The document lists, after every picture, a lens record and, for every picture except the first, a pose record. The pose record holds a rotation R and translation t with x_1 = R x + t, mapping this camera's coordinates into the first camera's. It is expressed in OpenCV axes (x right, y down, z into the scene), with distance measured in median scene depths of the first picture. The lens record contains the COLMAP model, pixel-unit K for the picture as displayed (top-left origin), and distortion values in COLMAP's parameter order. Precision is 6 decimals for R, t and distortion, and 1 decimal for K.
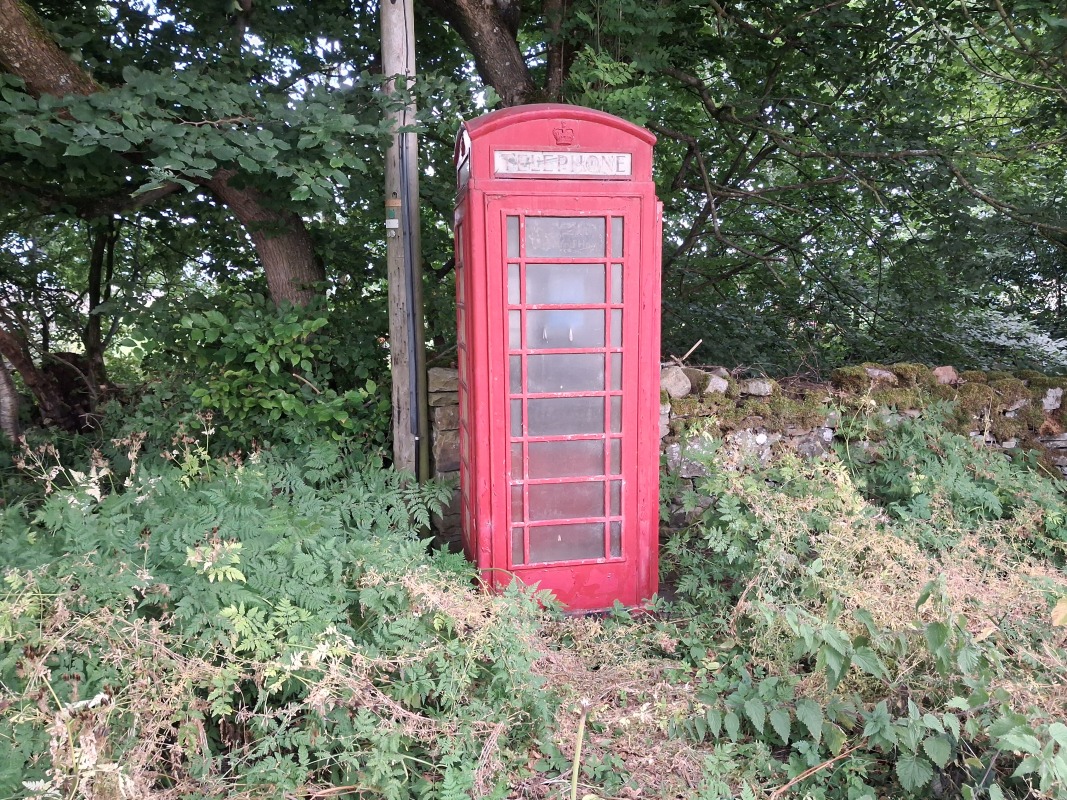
lens RADIAL K [[824.4, 0, 533.5], [0, 824.4, 400.0], [0, 0, 1]] dist [-0.001165, -0.001313]
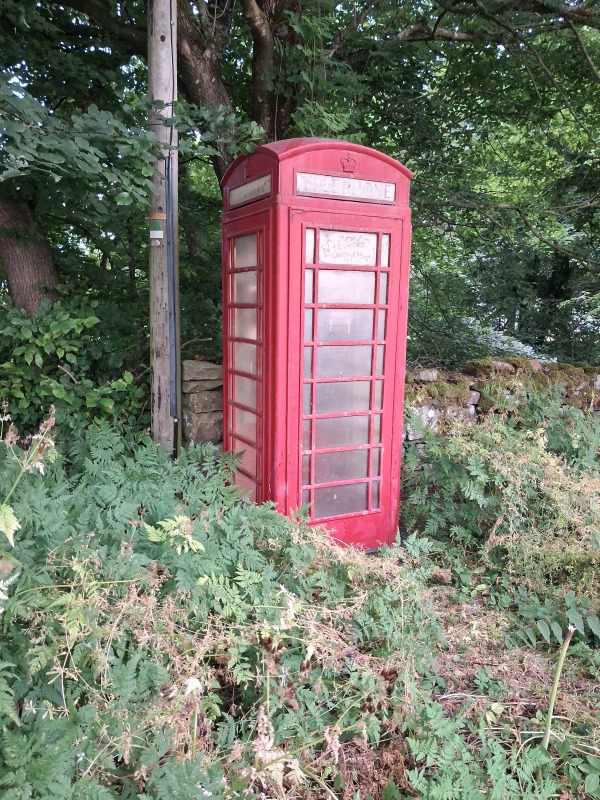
lens RADIAL K [[629.7, 0, 300.0], [0, 629.7, 400.0], [0, 0, 1]] dist [-0.006436, 0.000354]
pose [[0.962071, -0.019367, 0.272112, -0.273188], [0.016562, 0.999783, 0.012599, 0.011867], [-0.272297, -0.007614, 0.962183, 0.120079]]
